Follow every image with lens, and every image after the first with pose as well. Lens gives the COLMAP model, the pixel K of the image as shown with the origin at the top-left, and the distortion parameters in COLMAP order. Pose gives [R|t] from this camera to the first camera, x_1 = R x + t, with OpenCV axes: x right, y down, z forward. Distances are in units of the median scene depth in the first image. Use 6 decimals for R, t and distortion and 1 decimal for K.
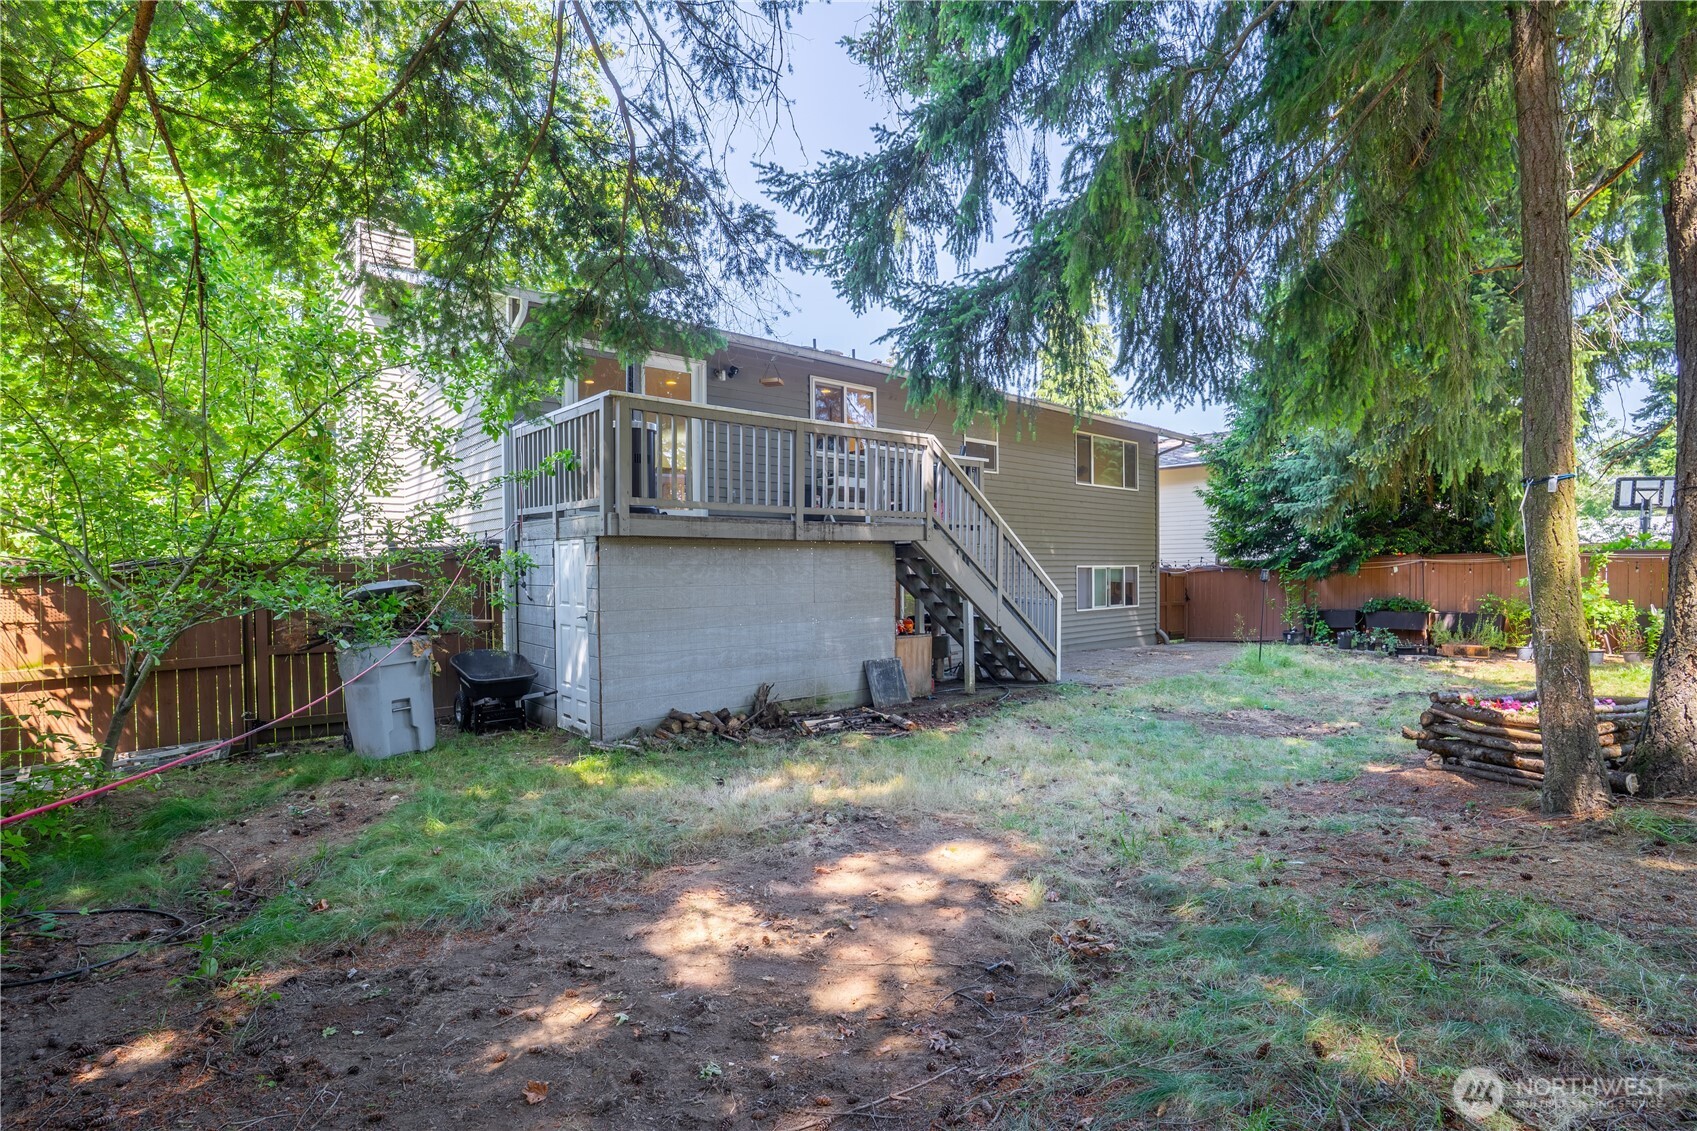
lens RADIAL K [[848.3, 0, 848.5], [0, 848.3, 565.5], [0, 0, 1]] dist [-0.046882, 0.000069]
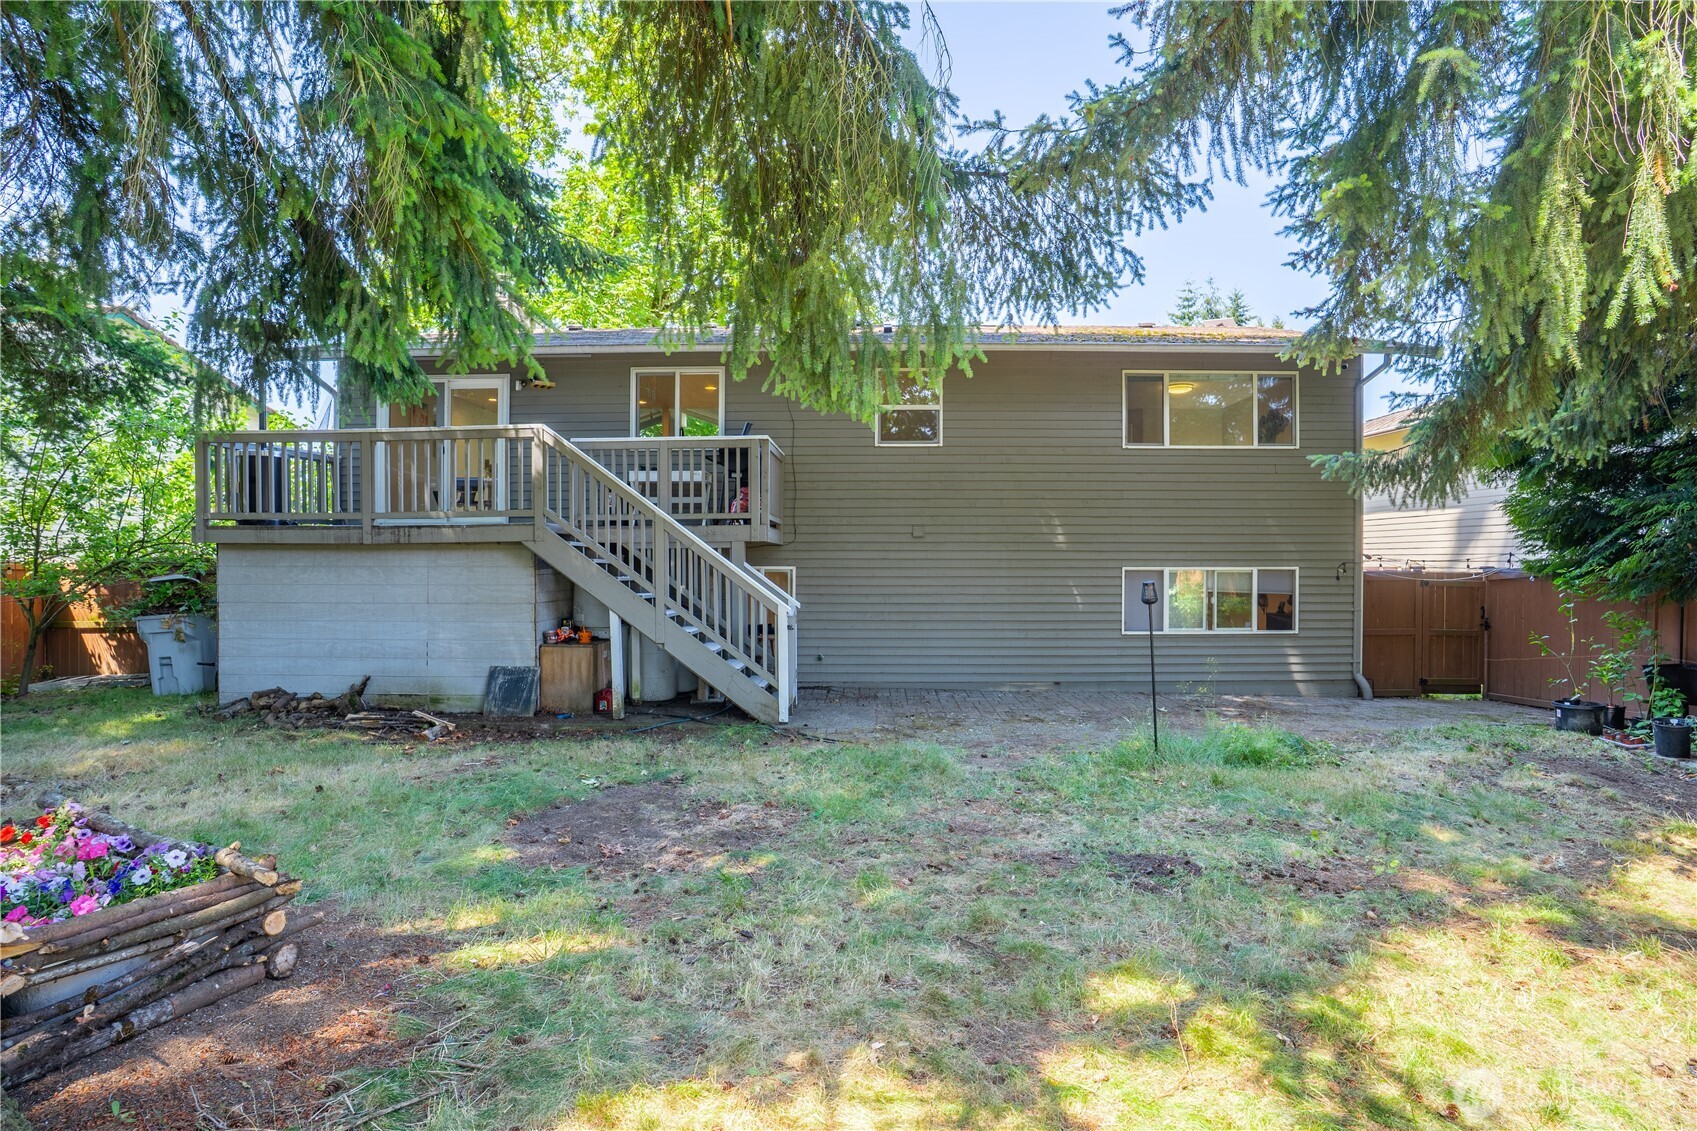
lens RADIAL K [[848.3, 0, 848.5], [0, 848.3, 565.5], [0, 0, 1]] dist [-0.046882, 0.000069]
pose [[0.711848, 0.011796, -0.702235, 1.013066], [-0.002770, 0.999898, 0.013989, -0.017873], [0.702328, -0.008013, 0.711808, 0.619362]]
